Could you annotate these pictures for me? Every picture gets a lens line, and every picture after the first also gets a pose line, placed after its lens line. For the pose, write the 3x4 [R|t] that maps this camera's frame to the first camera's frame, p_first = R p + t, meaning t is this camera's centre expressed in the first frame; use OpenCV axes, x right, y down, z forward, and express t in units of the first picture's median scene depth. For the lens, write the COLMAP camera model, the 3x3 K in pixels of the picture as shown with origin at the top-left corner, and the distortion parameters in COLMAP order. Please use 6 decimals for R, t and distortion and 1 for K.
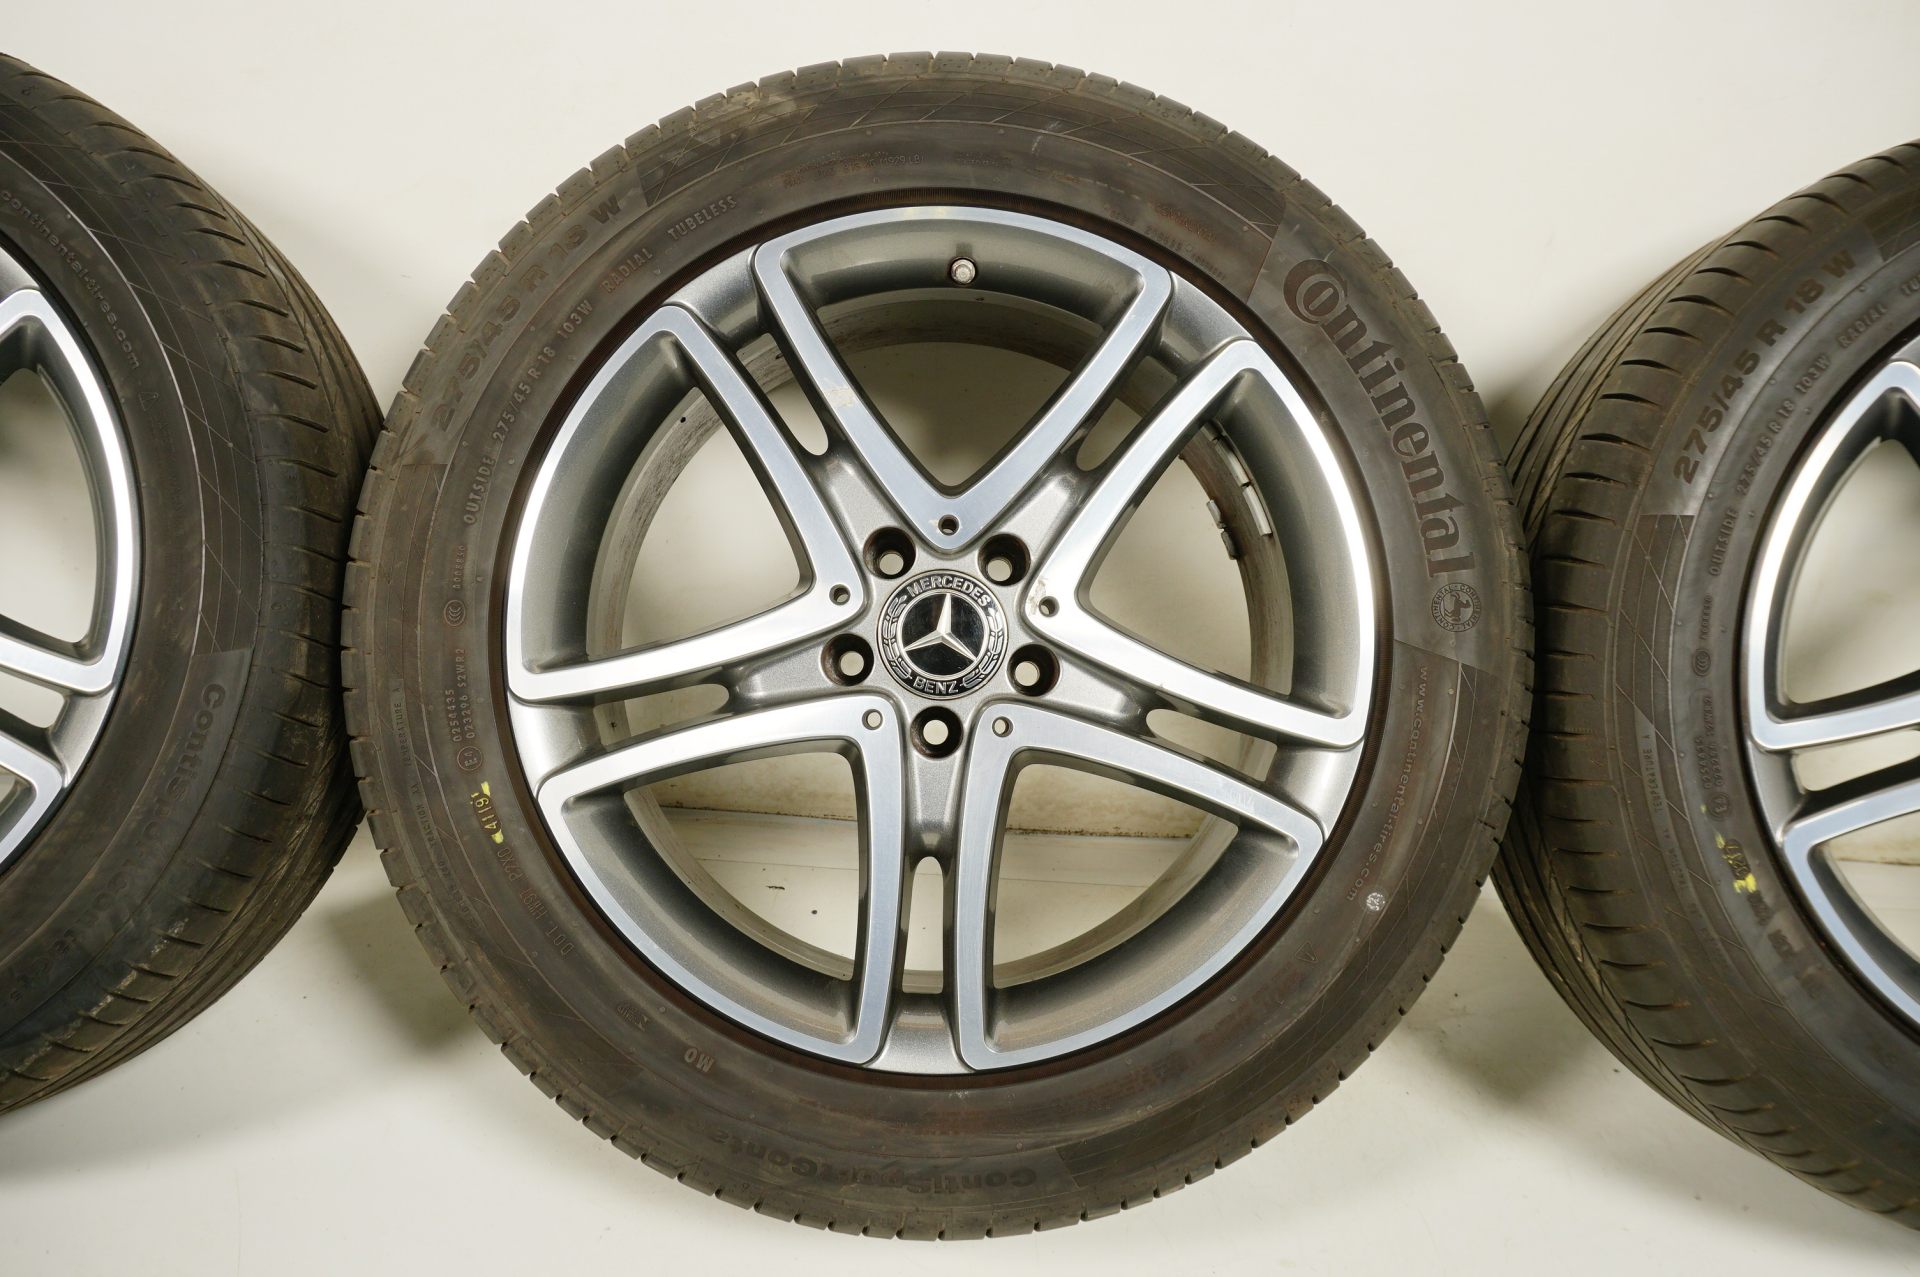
lens RADIAL K [[1832.1, 0, 960.0], [0, 1832.1, 638.5], [0, 0, 1]] dist [0.011167, 0.023026]
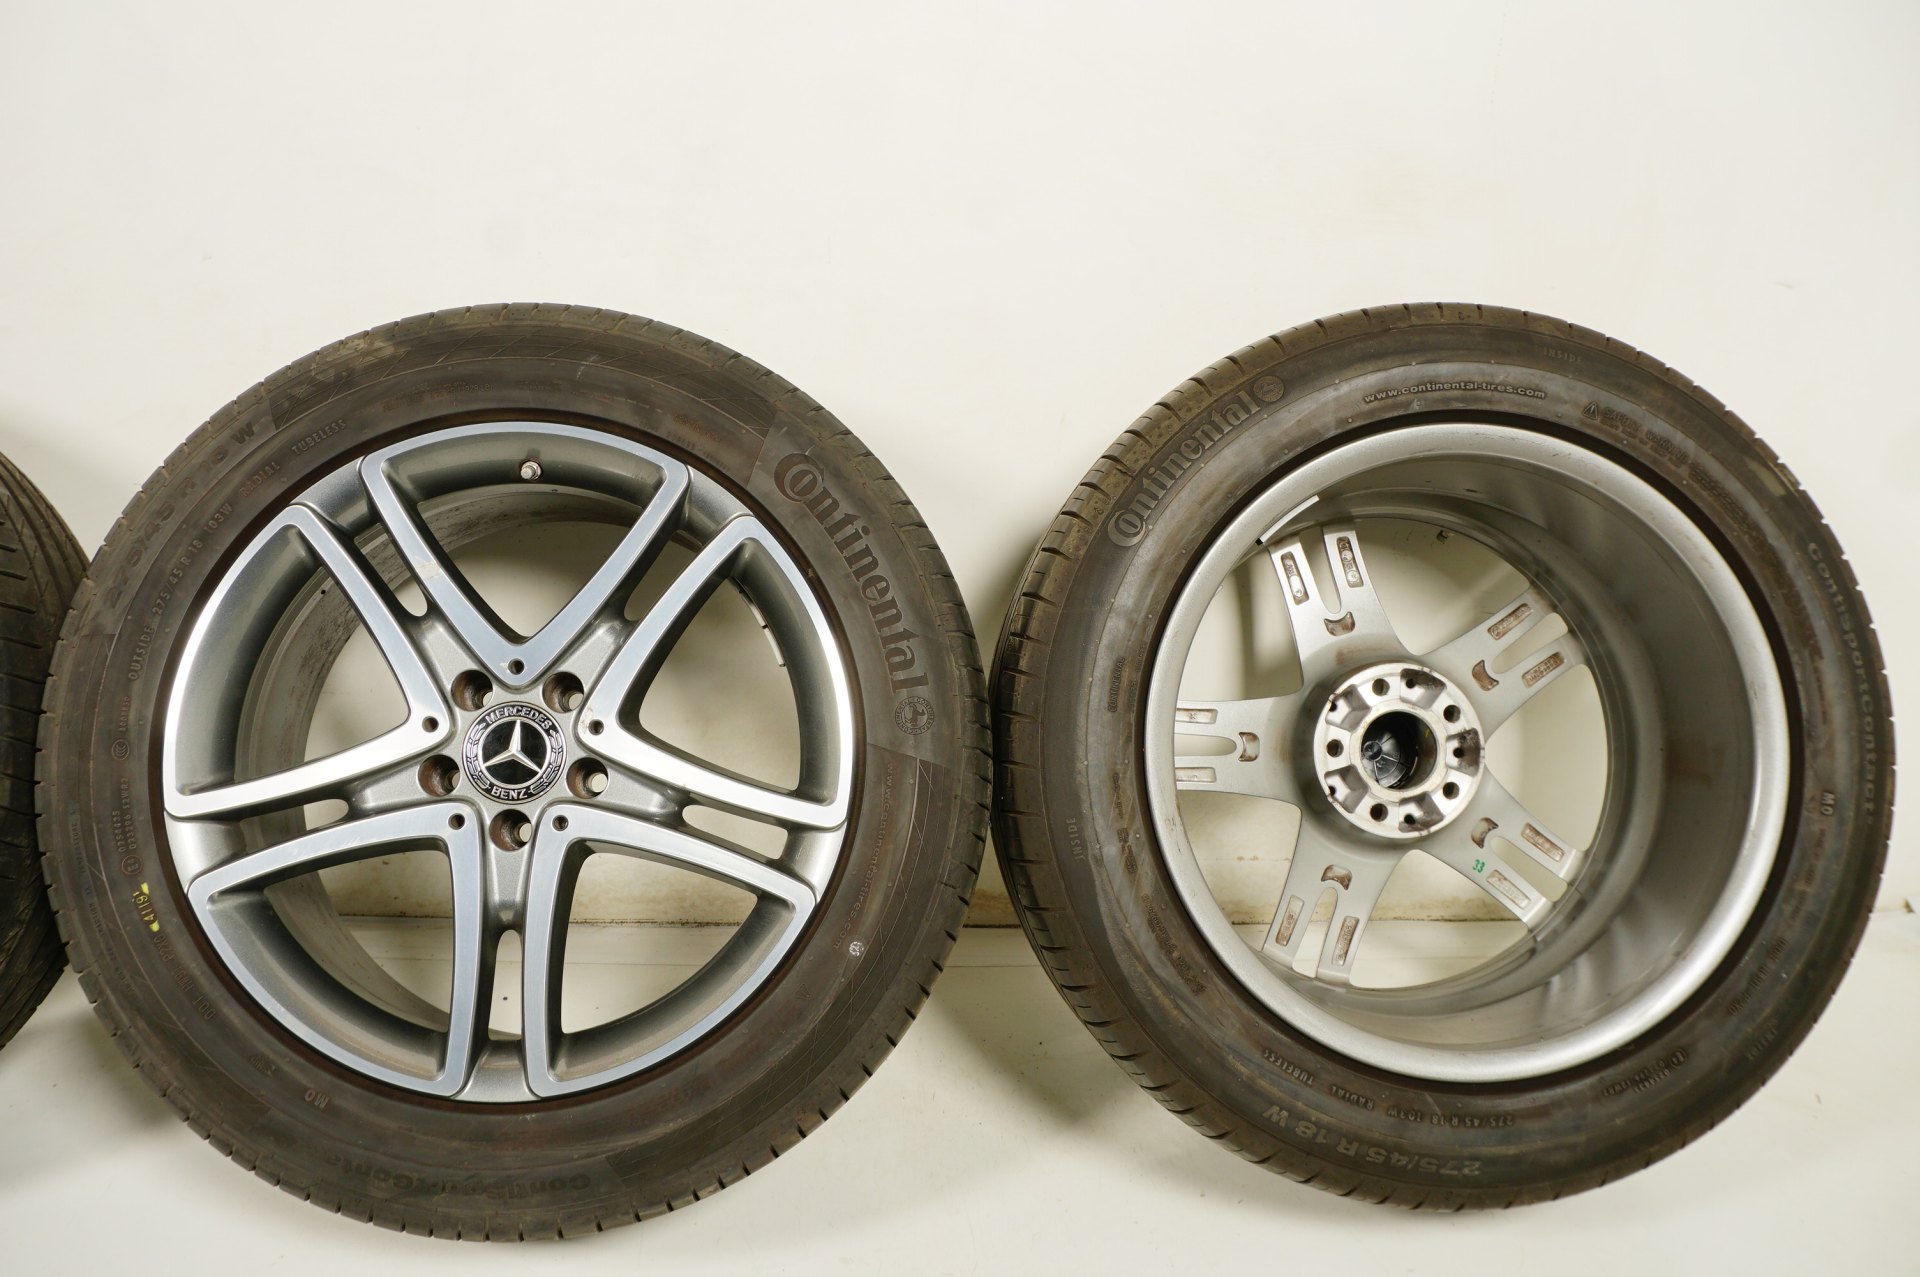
lens RADIAL K [[1832.1, 0, 960.0], [0, 1832.1, 638.5], [0, 0, 1]] dist [0.011167, 0.023026]
pose [[0.998820, -0.036807, 0.031669, 0.264082], [0.039500, 0.995238, -0.089109, 0.044926], [-0.028239, 0.090255, 0.995518, -0.287311]]
